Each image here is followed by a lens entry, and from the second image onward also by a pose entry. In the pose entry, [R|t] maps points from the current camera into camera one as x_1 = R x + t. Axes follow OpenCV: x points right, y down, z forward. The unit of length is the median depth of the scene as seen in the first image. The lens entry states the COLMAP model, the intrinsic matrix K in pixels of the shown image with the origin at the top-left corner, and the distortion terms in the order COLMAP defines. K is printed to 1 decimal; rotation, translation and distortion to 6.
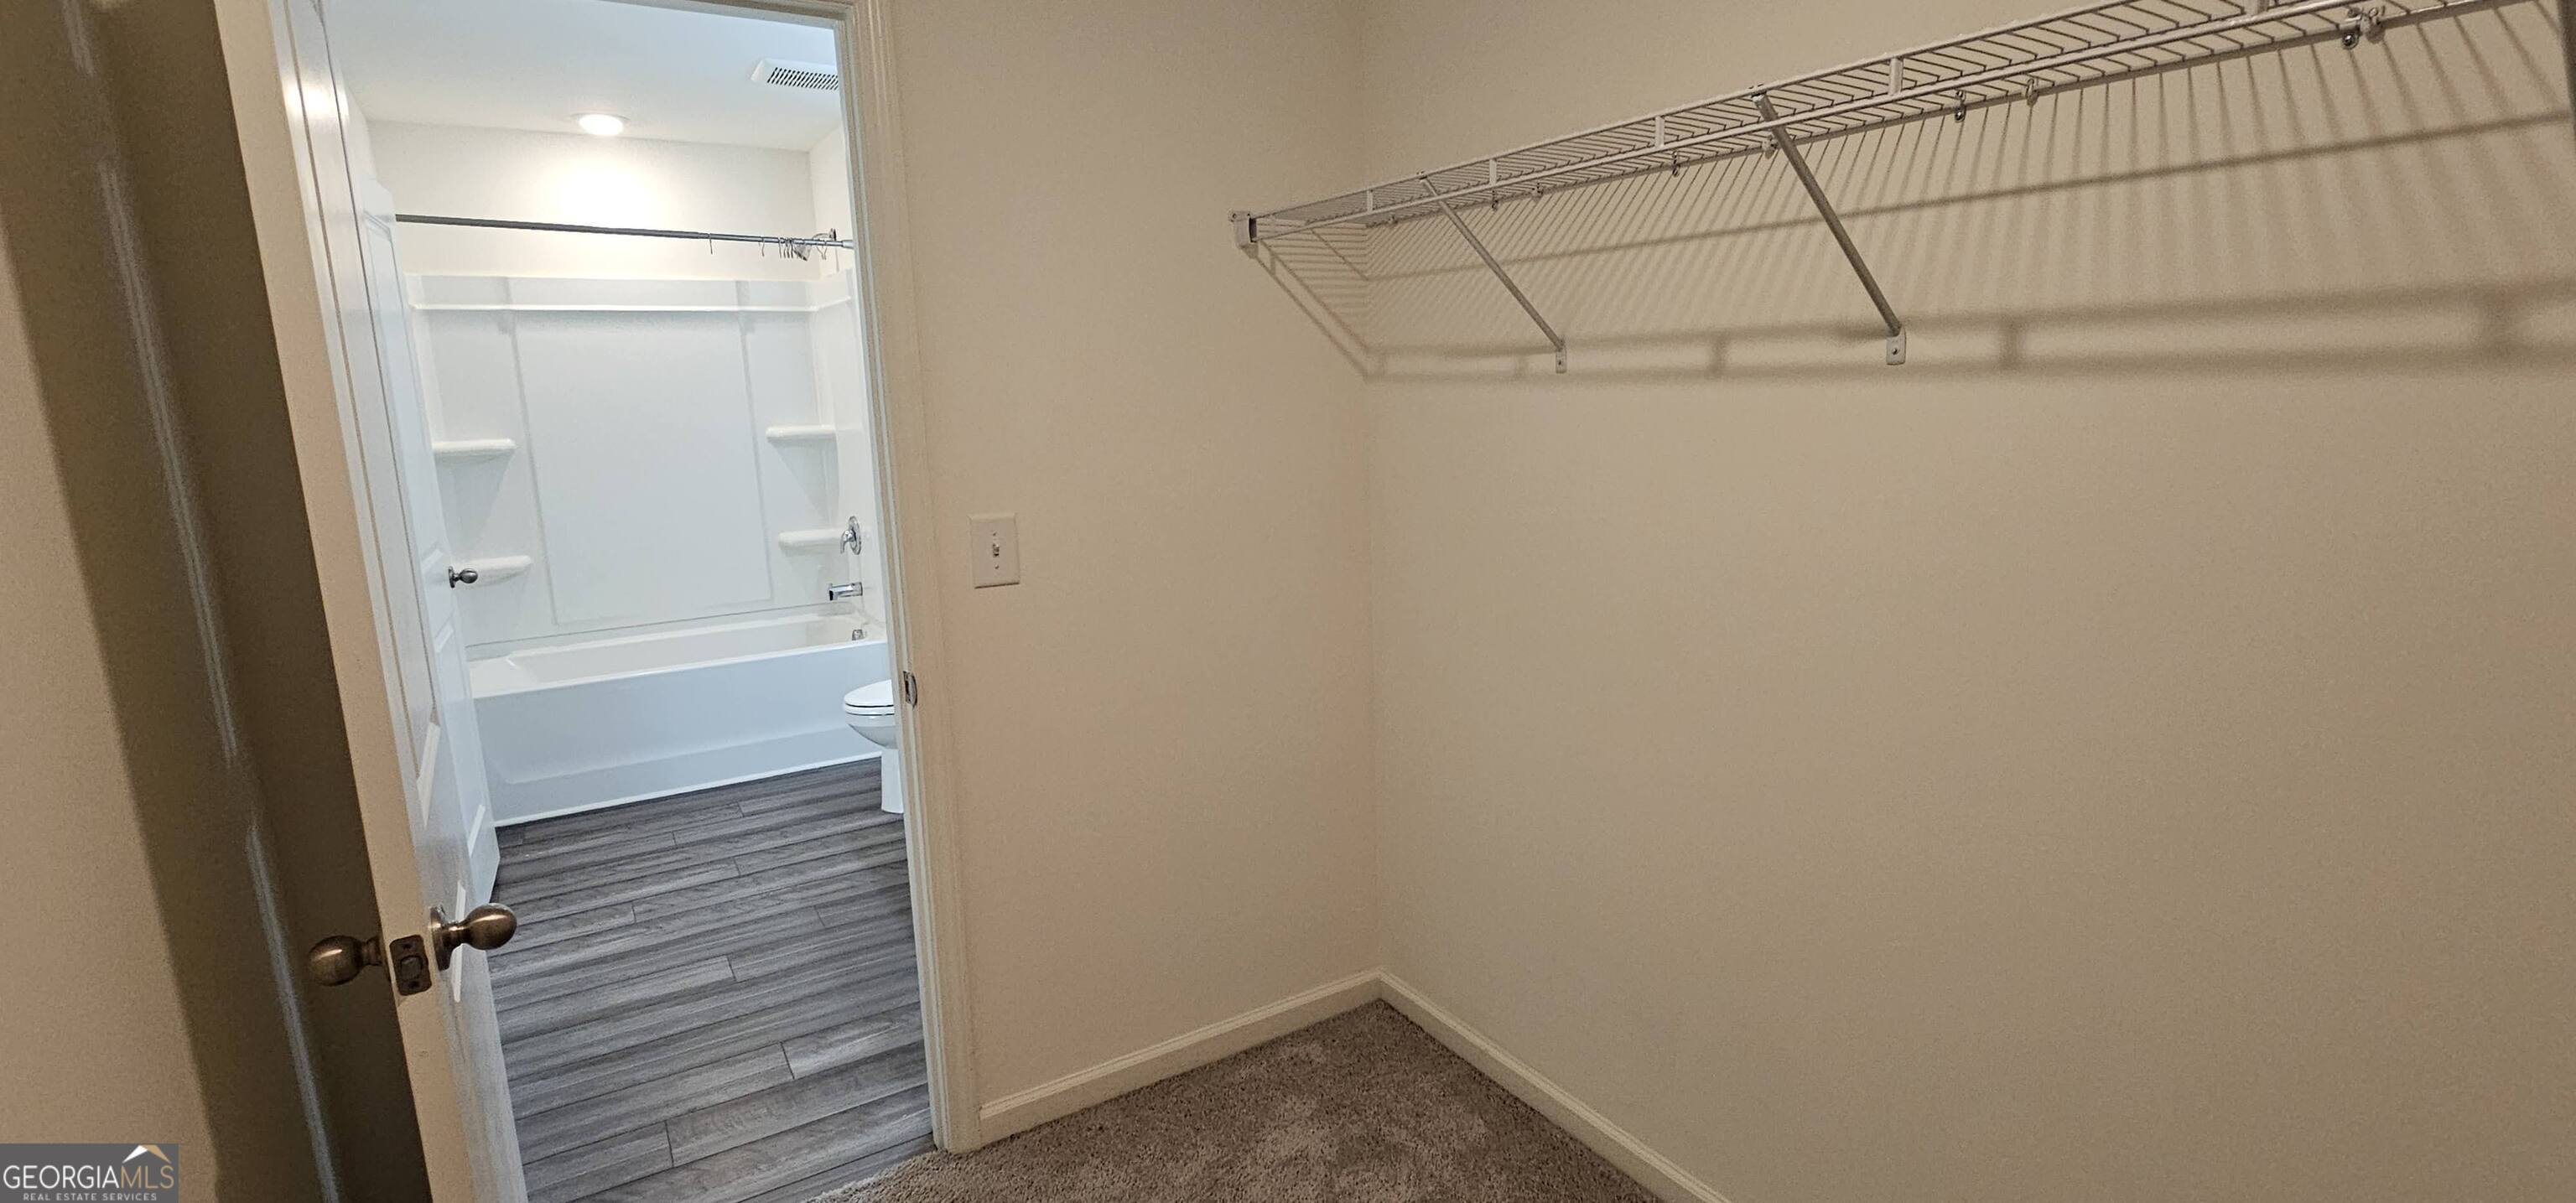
lens RADIAL K [[1170.6, 0, 1312.3], [0, 1170.6, 595.2], [0, 0, 1]] dist [-0.015314, -0.000442]
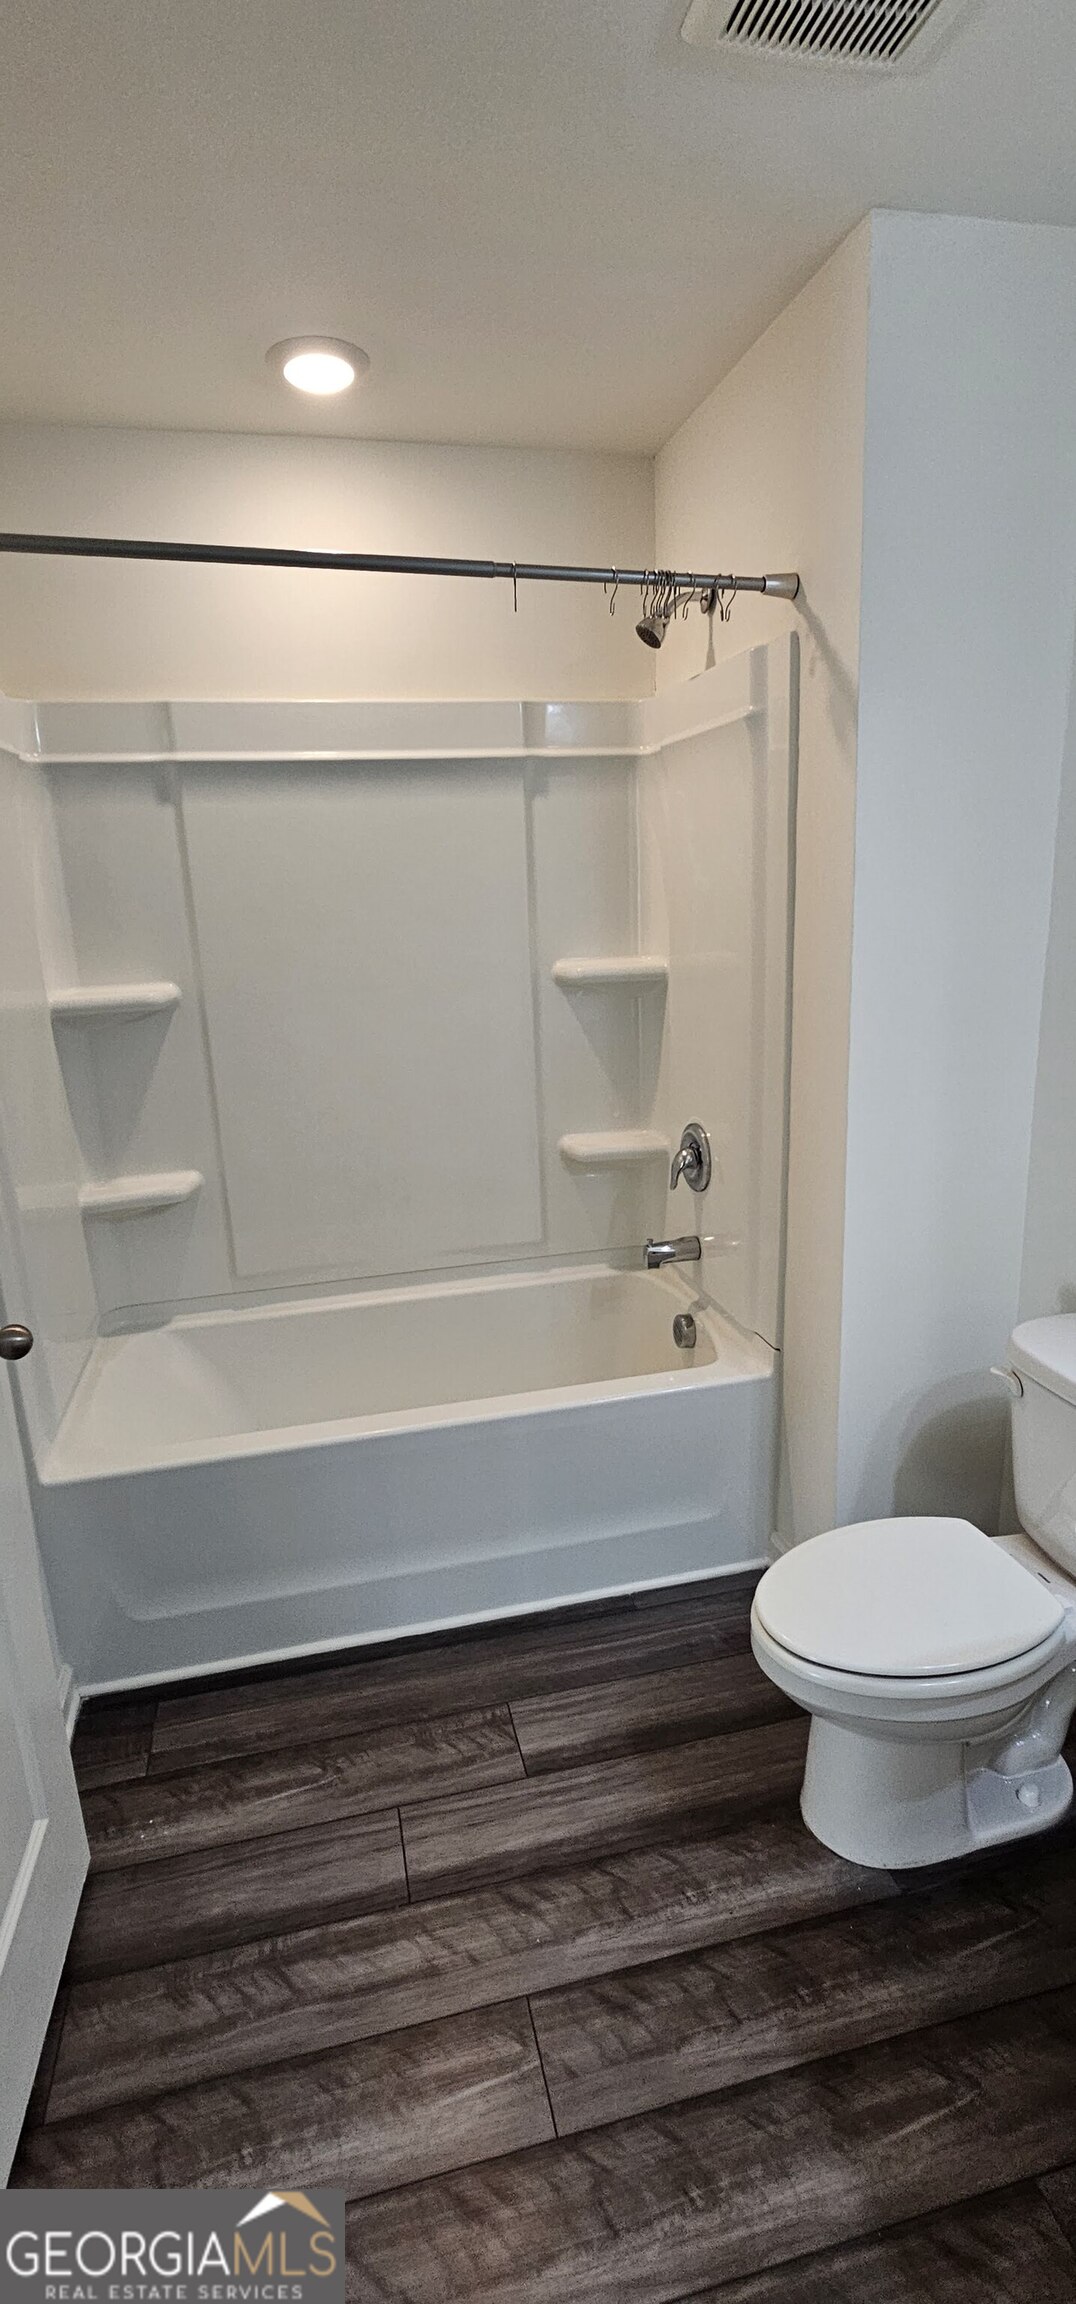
lens RADIAL K [[1047.2, 0, 541.8], [0, 1047.2, 1151.3], [0, 0, 1]] dist [-0.015314, -0.000442]
pose [[0.940147, 0.075076, -0.332396, -0.328533], [-0.049483, 0.995167, 0.084813, -0.104652], [0.337157, -0.063288, 0.939319, 0.558599]]
